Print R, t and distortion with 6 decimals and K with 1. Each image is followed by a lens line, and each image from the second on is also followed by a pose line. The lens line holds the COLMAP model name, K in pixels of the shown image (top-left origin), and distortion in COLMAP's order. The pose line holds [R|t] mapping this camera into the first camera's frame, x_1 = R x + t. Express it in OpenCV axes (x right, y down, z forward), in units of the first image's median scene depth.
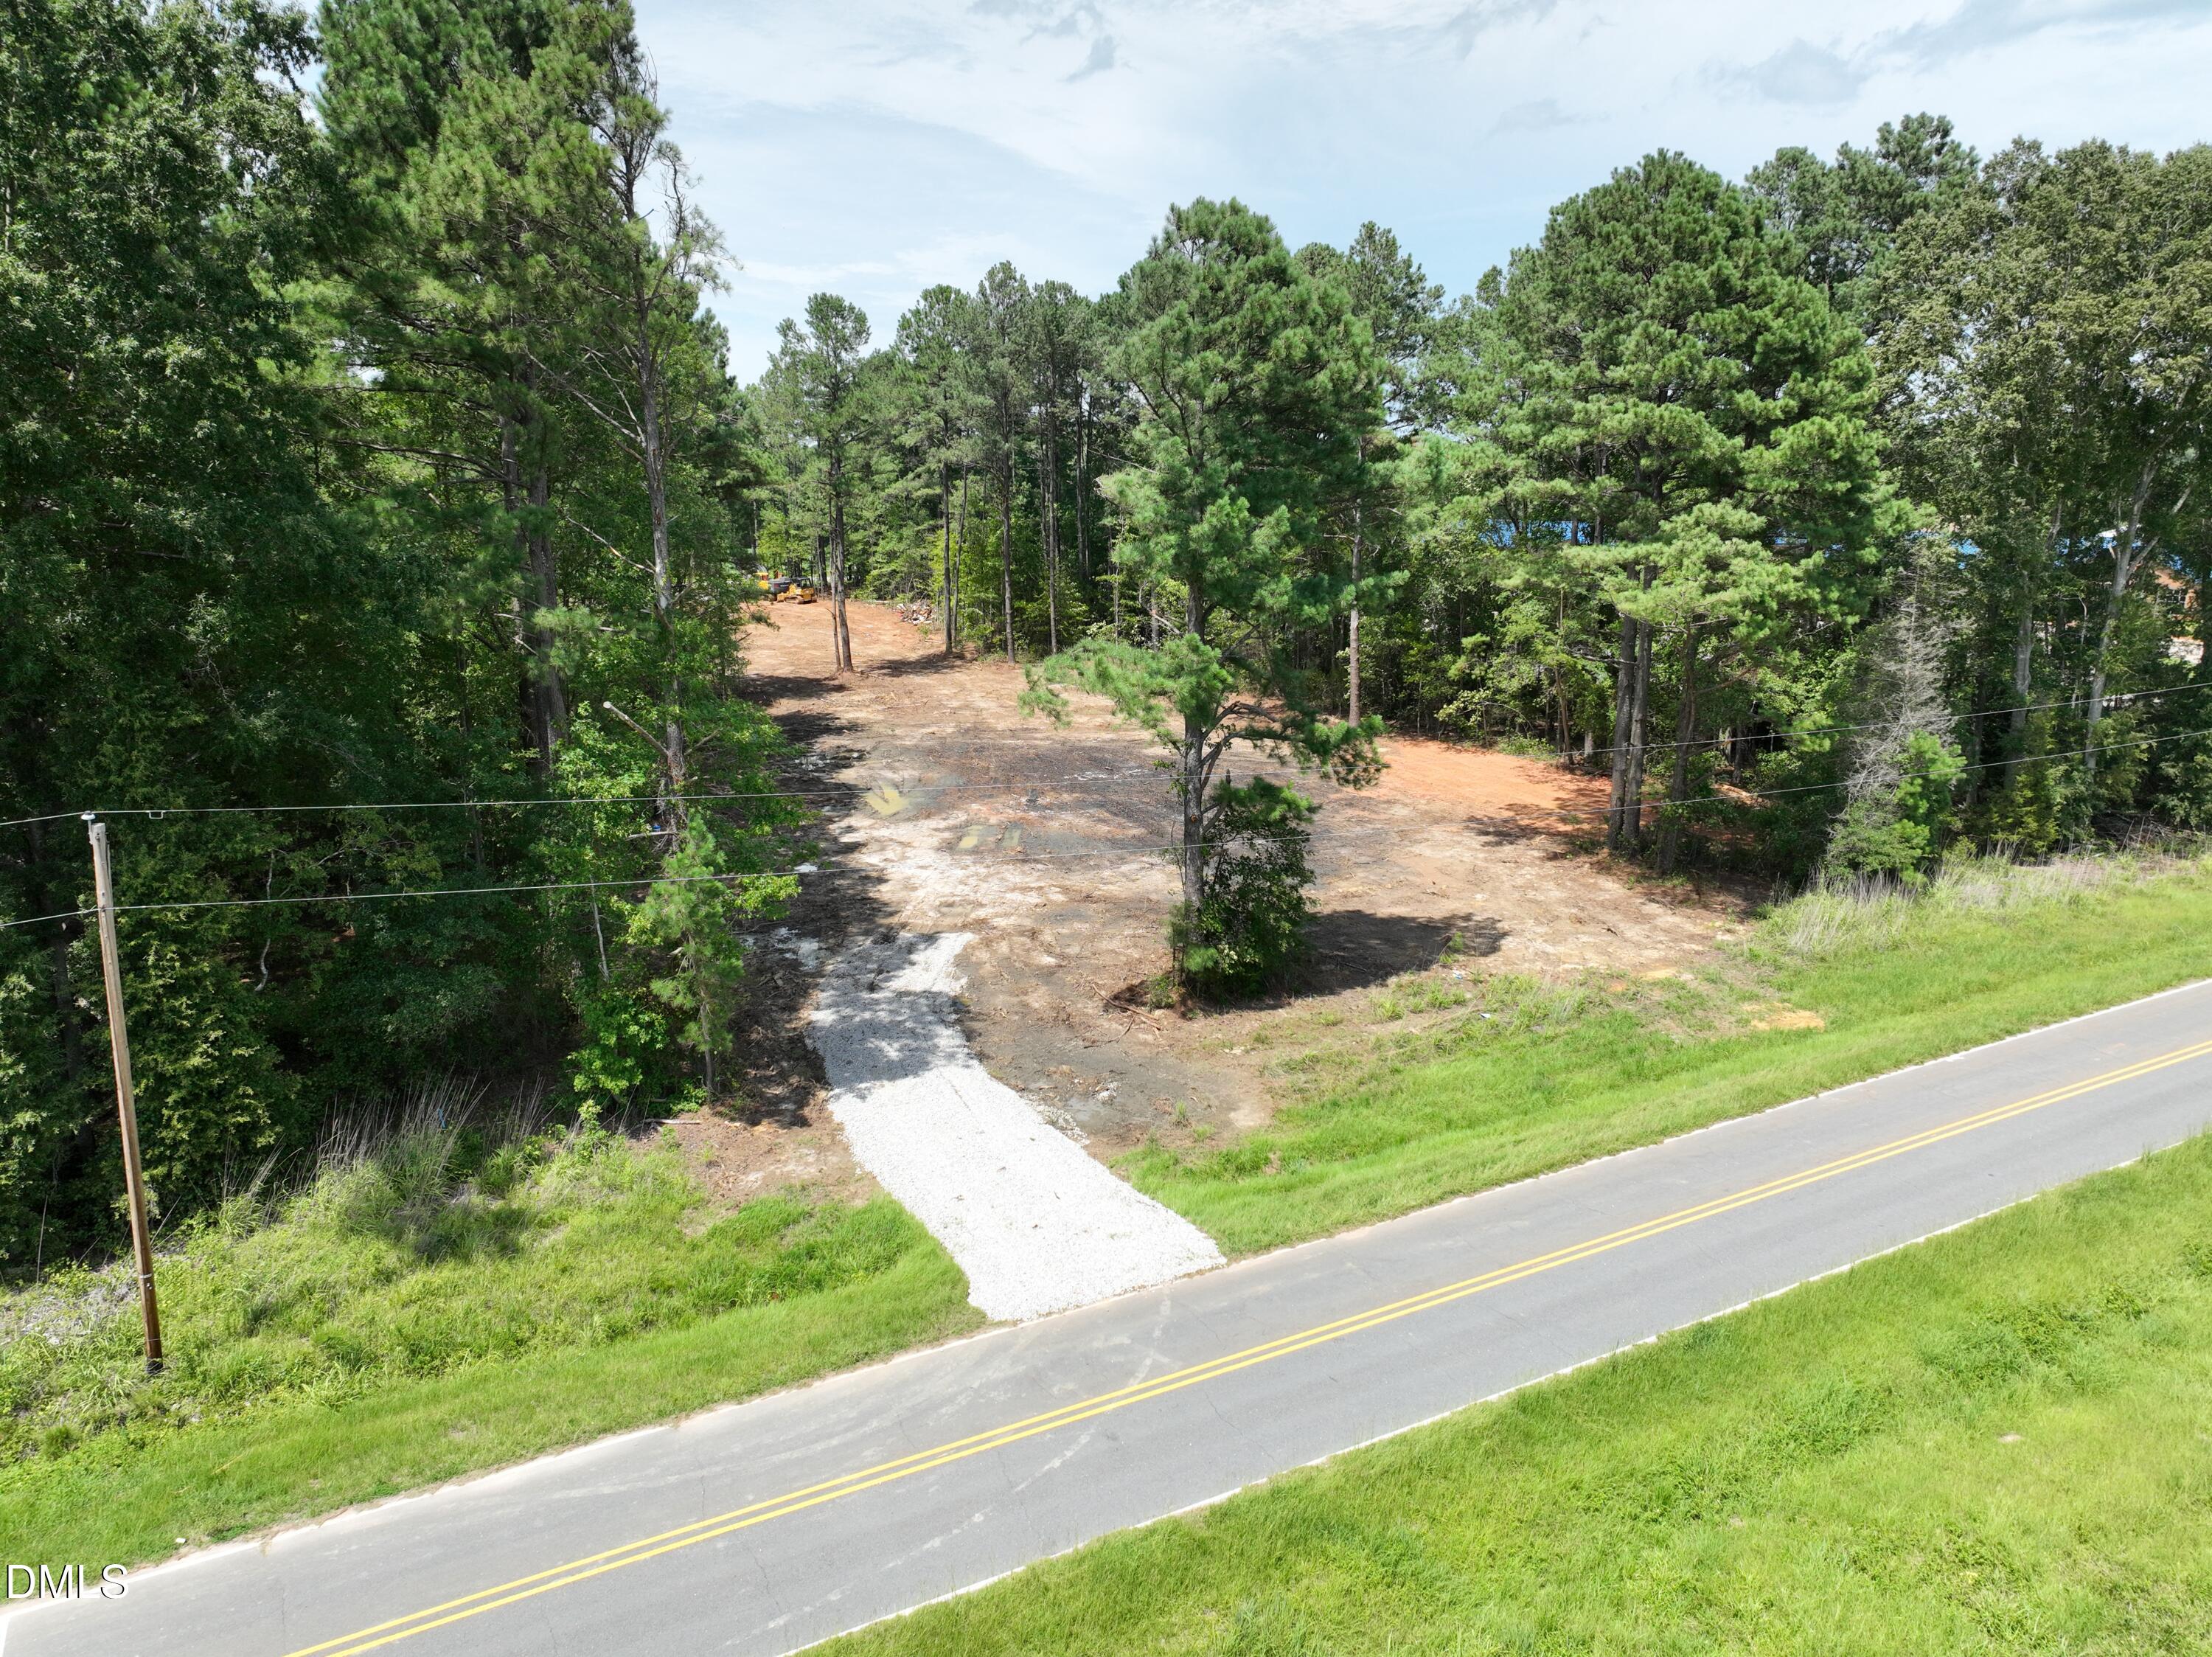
lens RADIAL K [[1540.6, 0, 1106.0], [0, 1540.6, 828.5], [0, 0, 1]] dist [0.008989, -0.000191]
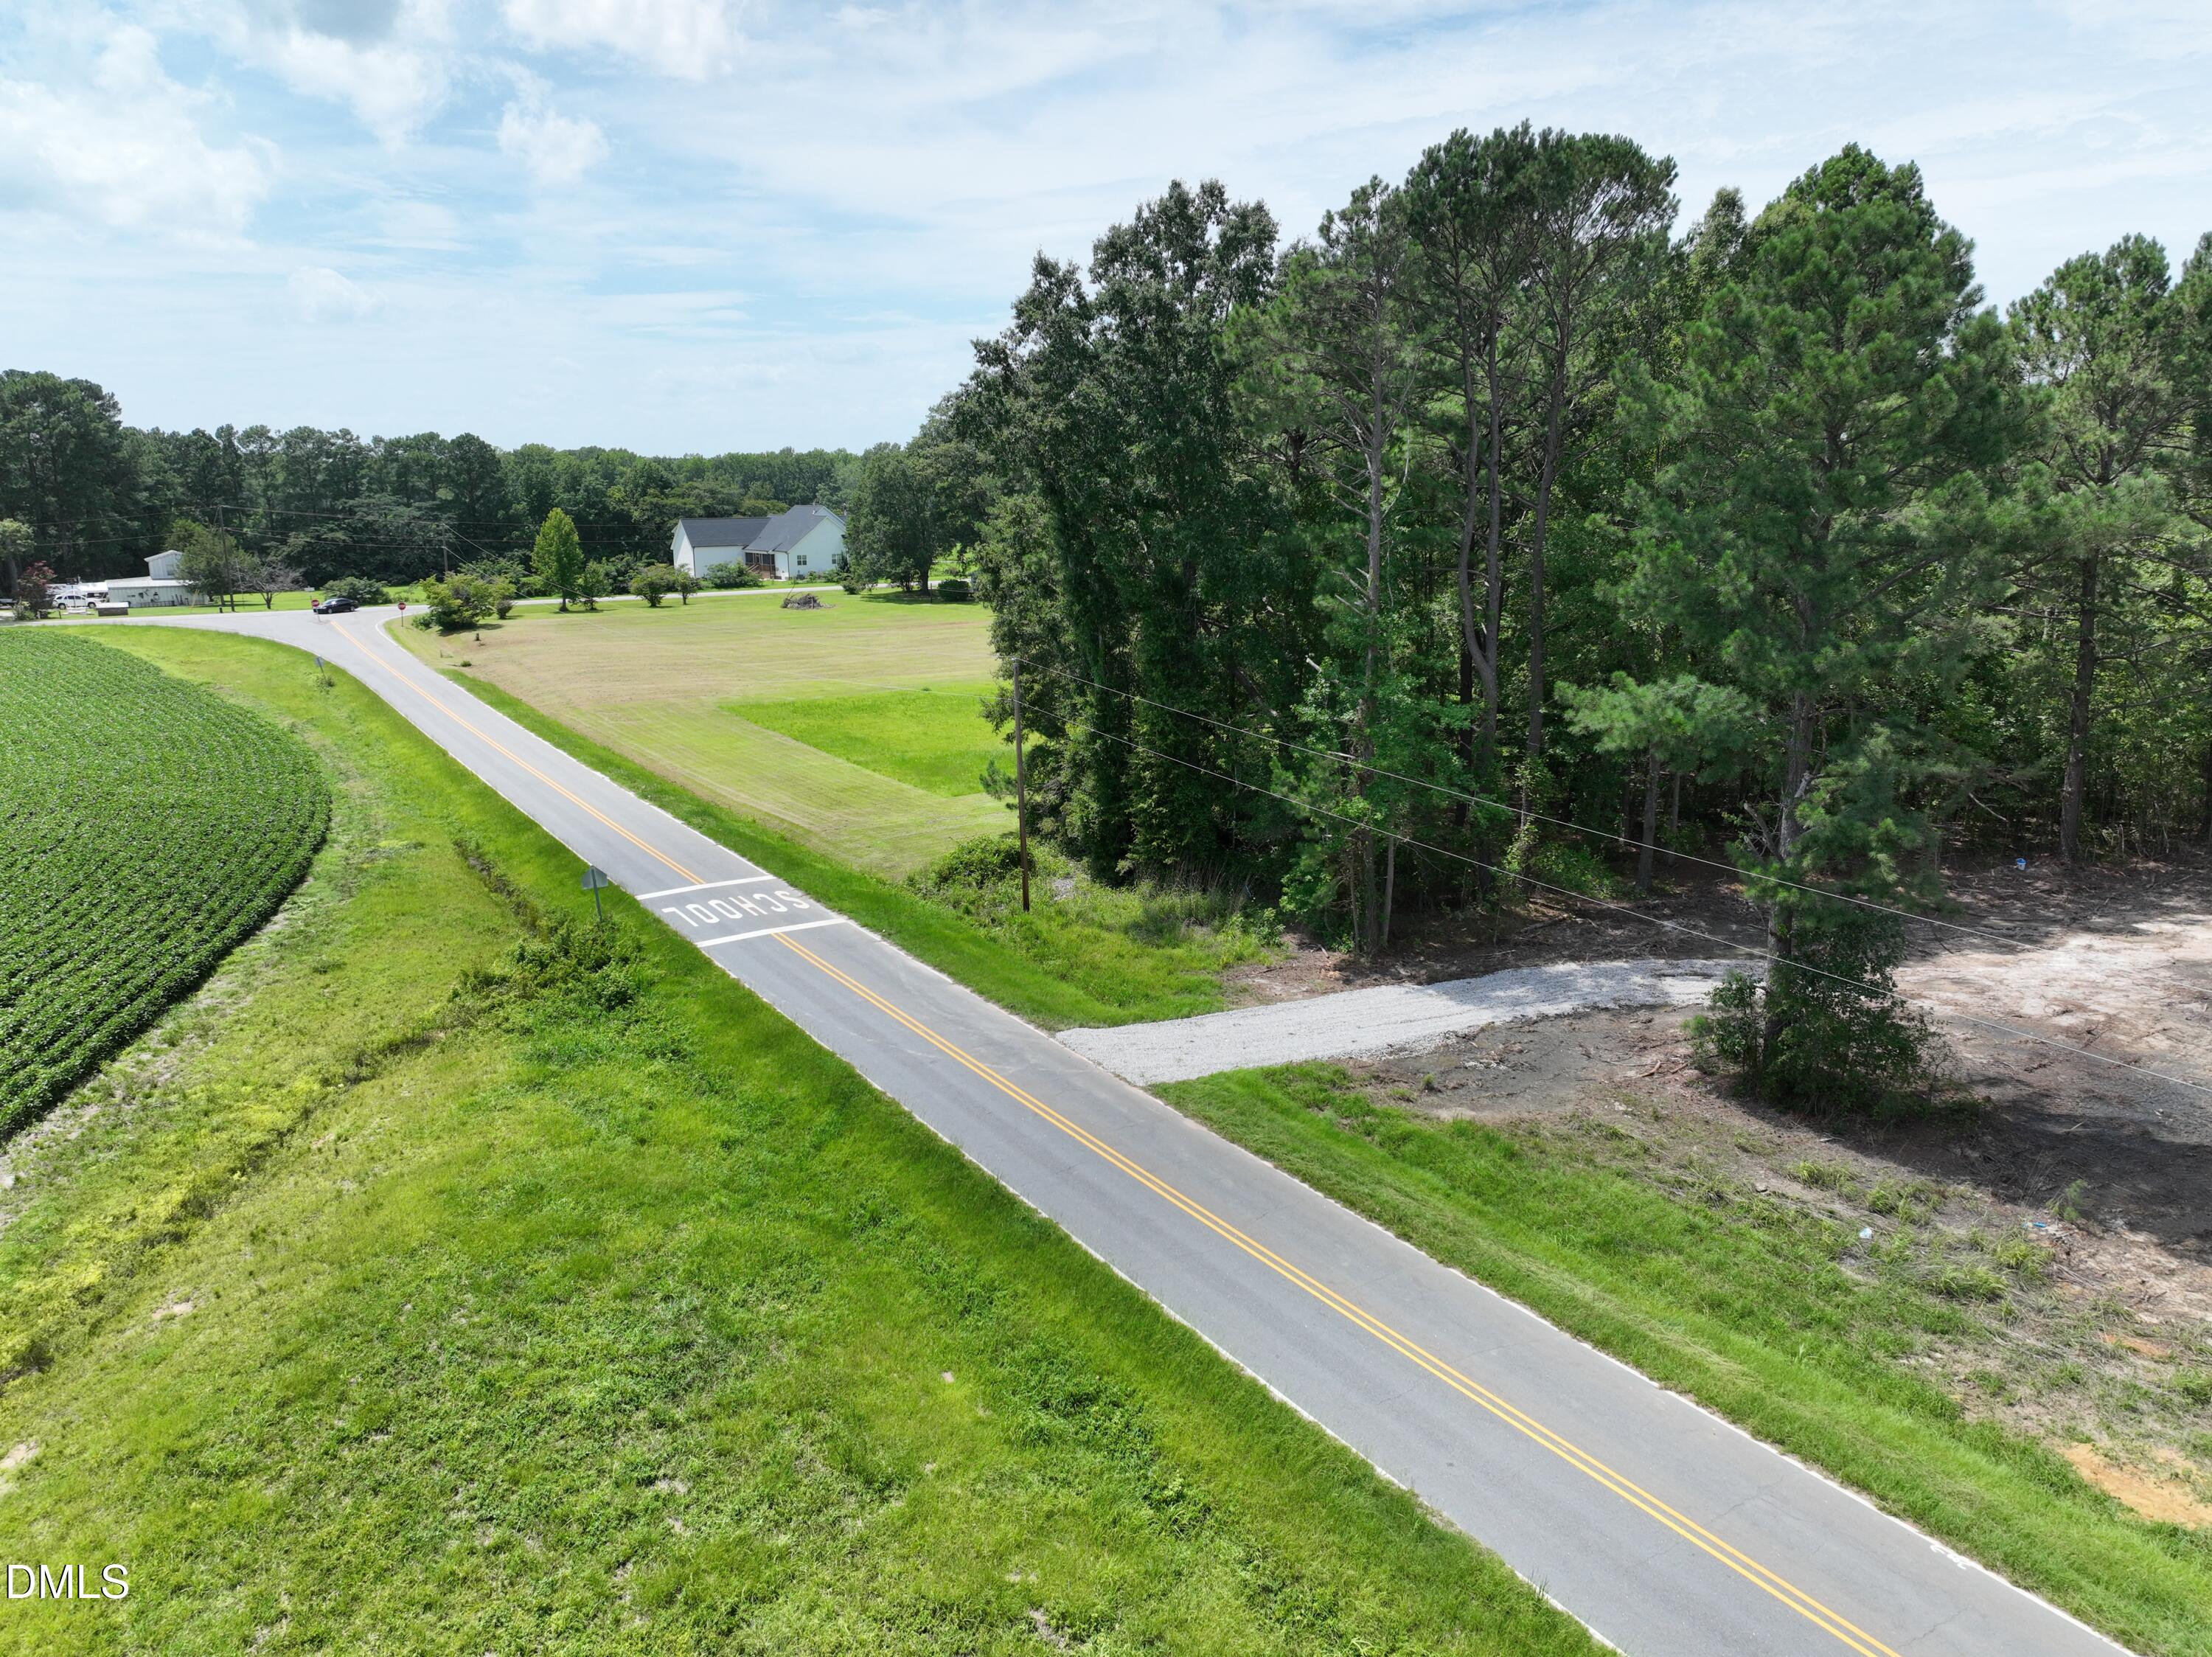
lens RADIAL K [[1551.8, 0, 1109.4], [0, 1551.8, 825.2], [0, 0, 1]] dist [0.004813, 0.006333]
pose [[0.066020, 0.218275, -0.973652, 0.937836], [-0.209388, 0.957085, 0.200363, -0.147036], [0.975601, 0.190643, 0.108891, 0.526481]]
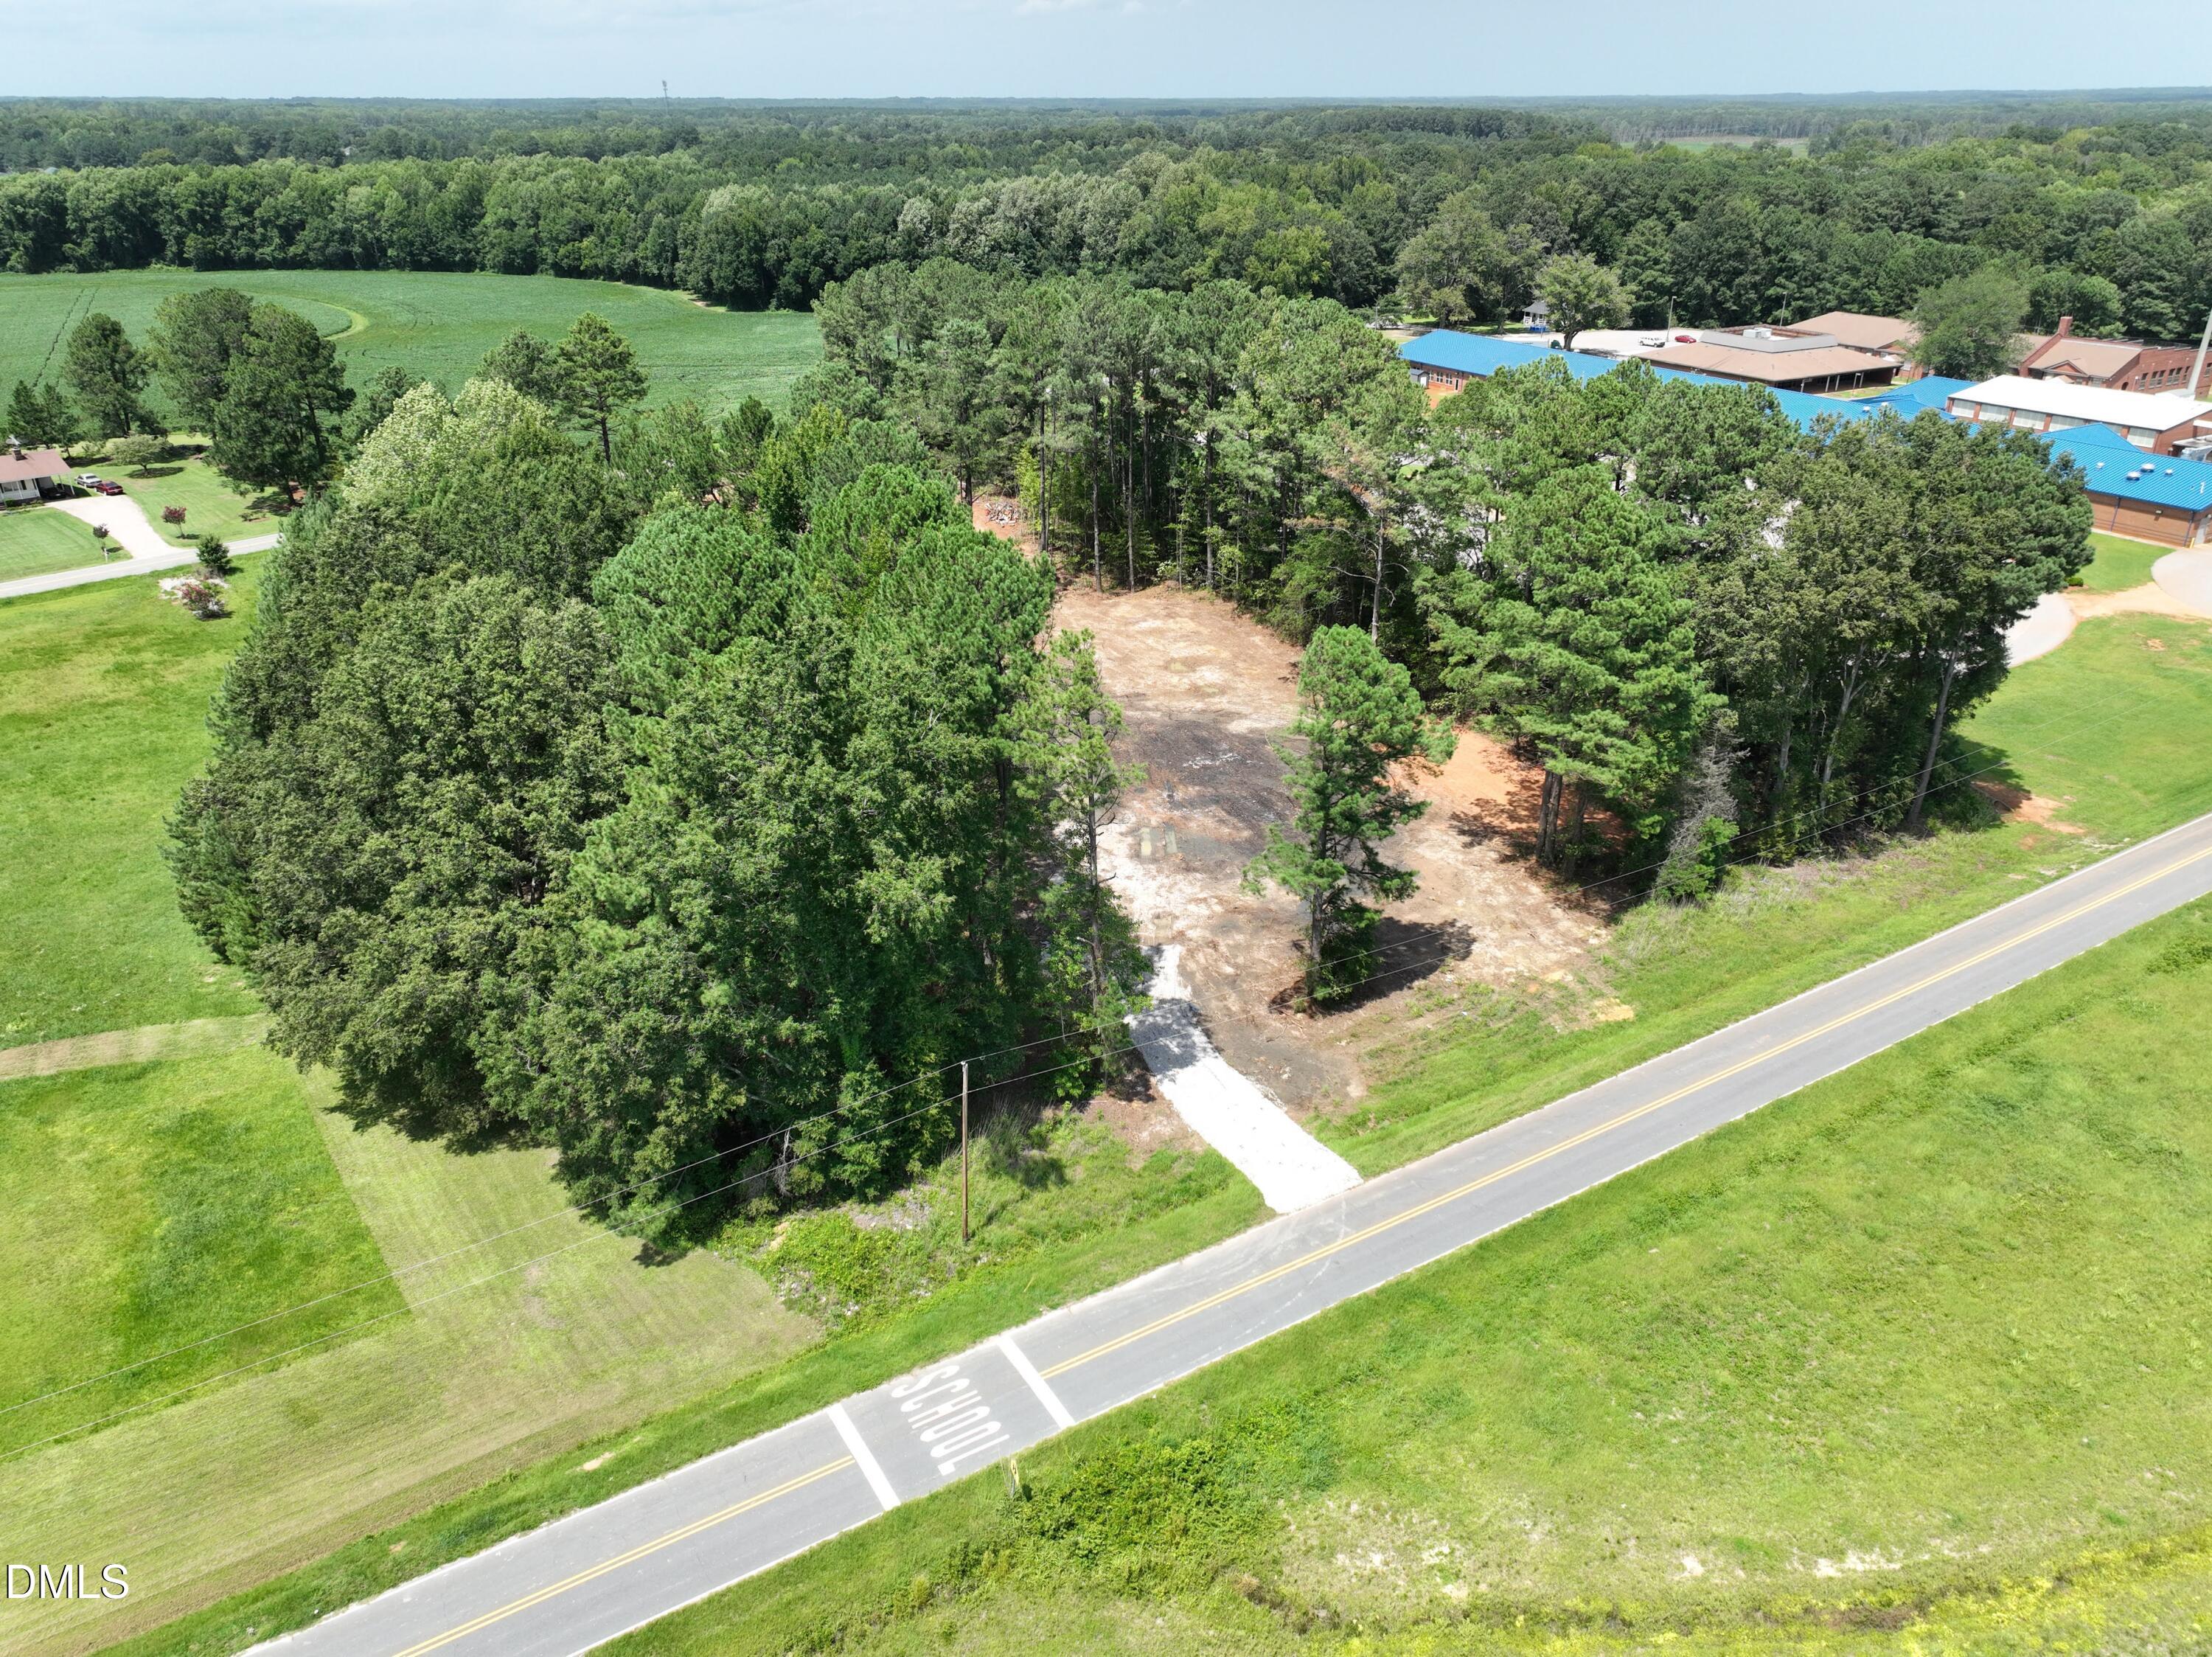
lens RADIAL K [[1540.6, 0, 1106.0], [0, 1540.6, 828.5], [0, 0, 1]] dist [0.008989, -0.000191]
pose [[0.999392, -0.019435, 0.028940, -0.270195], [0.012483, 0.974635, 0.223452, -0.567476], [-0.032548, -0.222955, 0.974285, -0.871768]]
